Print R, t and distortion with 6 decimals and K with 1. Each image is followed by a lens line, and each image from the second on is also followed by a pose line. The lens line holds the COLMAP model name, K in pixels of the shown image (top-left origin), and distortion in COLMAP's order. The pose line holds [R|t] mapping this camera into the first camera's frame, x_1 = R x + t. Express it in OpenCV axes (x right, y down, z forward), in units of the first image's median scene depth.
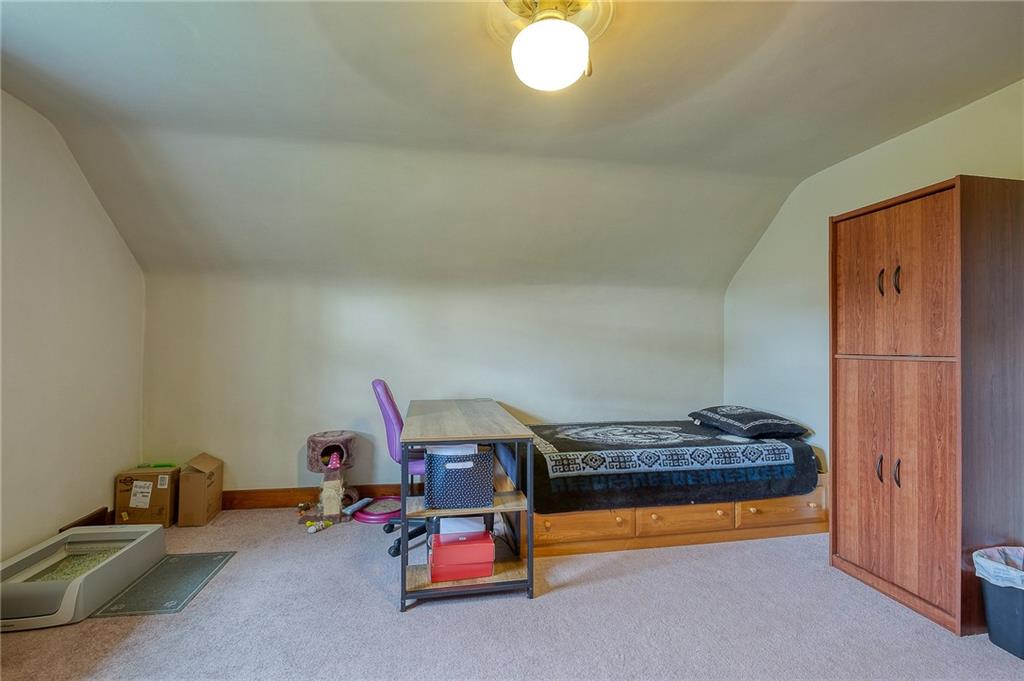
lens RADIAL K [[462.7, 0, 512.0], [0, 462.7, 340.5], [0, 0, 1]] dist [-0.001535, -0.000481]
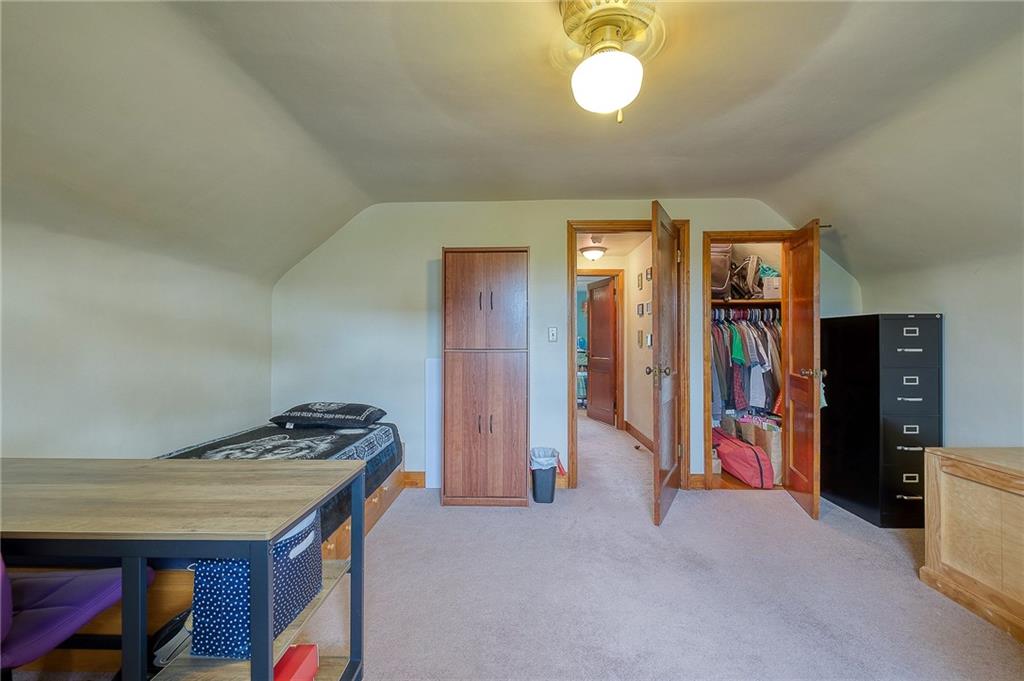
lens RADIAL K [[455.7, 0, 512.0], [0, 455.7, 340.5], [0, 0, 1]] dist [0.001012, 0.000027]
pose [[0.203912, -0.000827, 0.978989, -0.617585], [-0.010243, 0.999943, 0.002978, -0.001963], [-0.978936, -0.010635, 0.203892, 0.578827]]
